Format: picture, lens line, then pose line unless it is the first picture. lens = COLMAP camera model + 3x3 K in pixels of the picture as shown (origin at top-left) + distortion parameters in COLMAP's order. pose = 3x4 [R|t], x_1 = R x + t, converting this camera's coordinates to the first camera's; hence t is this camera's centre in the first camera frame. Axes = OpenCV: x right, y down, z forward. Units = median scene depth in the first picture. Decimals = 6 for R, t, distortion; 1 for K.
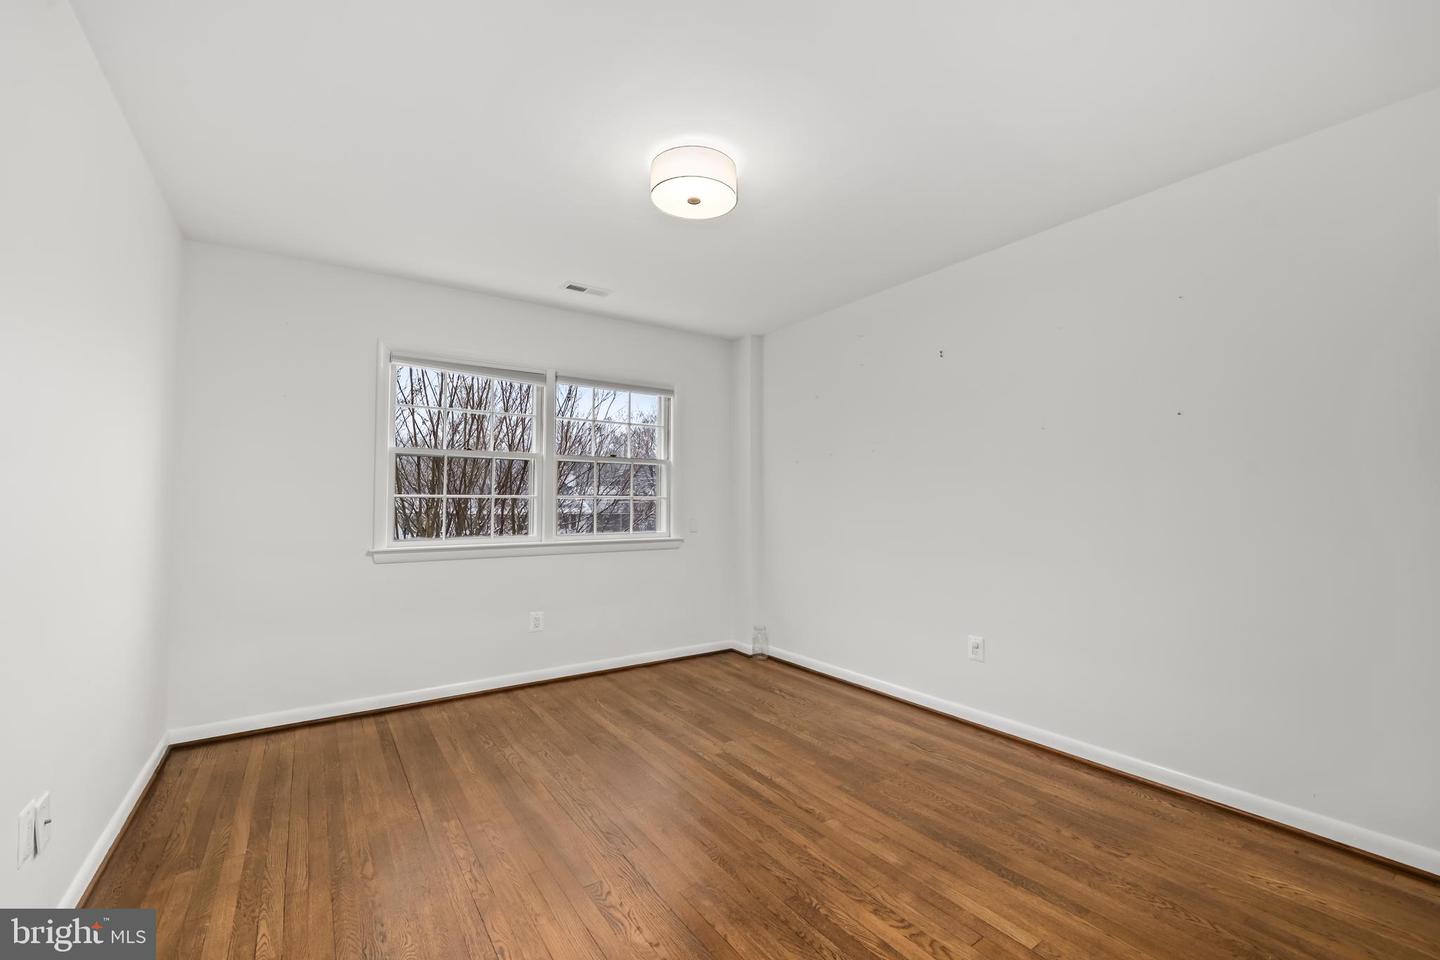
lens RADIAL K [[603.3, 0, 729.3], [0, 603.3, 486.9], [0, 0, 1]] dist [-0.004694, 0.000140]
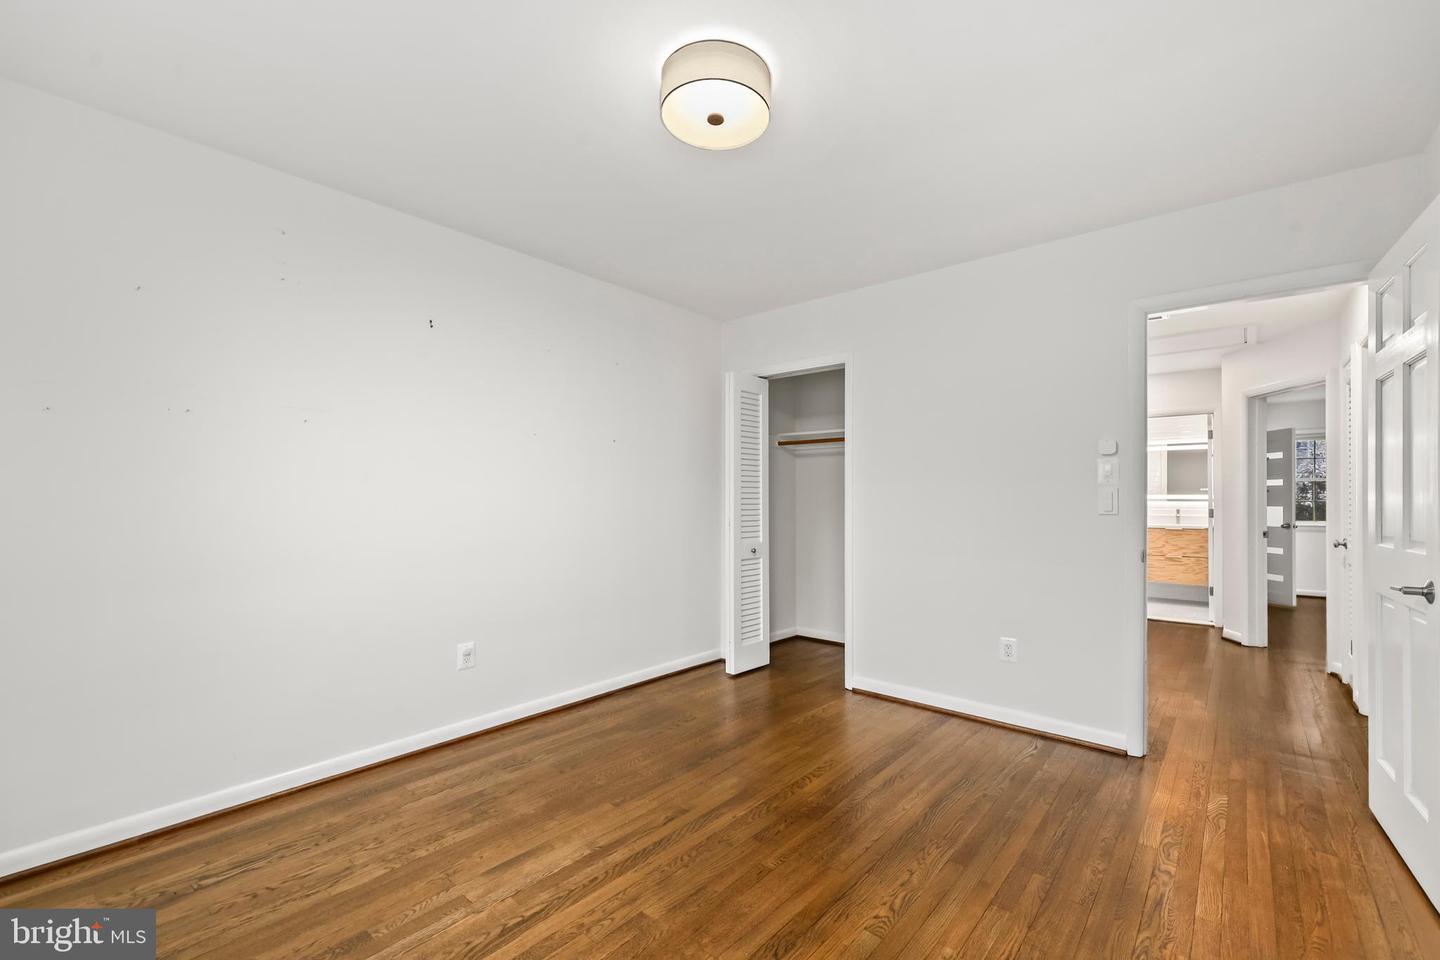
lens RADIAL K [[603.3, 0, 725.1], [0, 603.3, 490.7], [0, 0, 1]] dist [-0.004694, 0.000140]
pose [[-0.249271, 0.011798, 0.968362, -0.660343], [-0.024607, 0.999526, -0.018512, 0.018093], [-0.968121, -0.028443, -0.248863, 0.921531]]
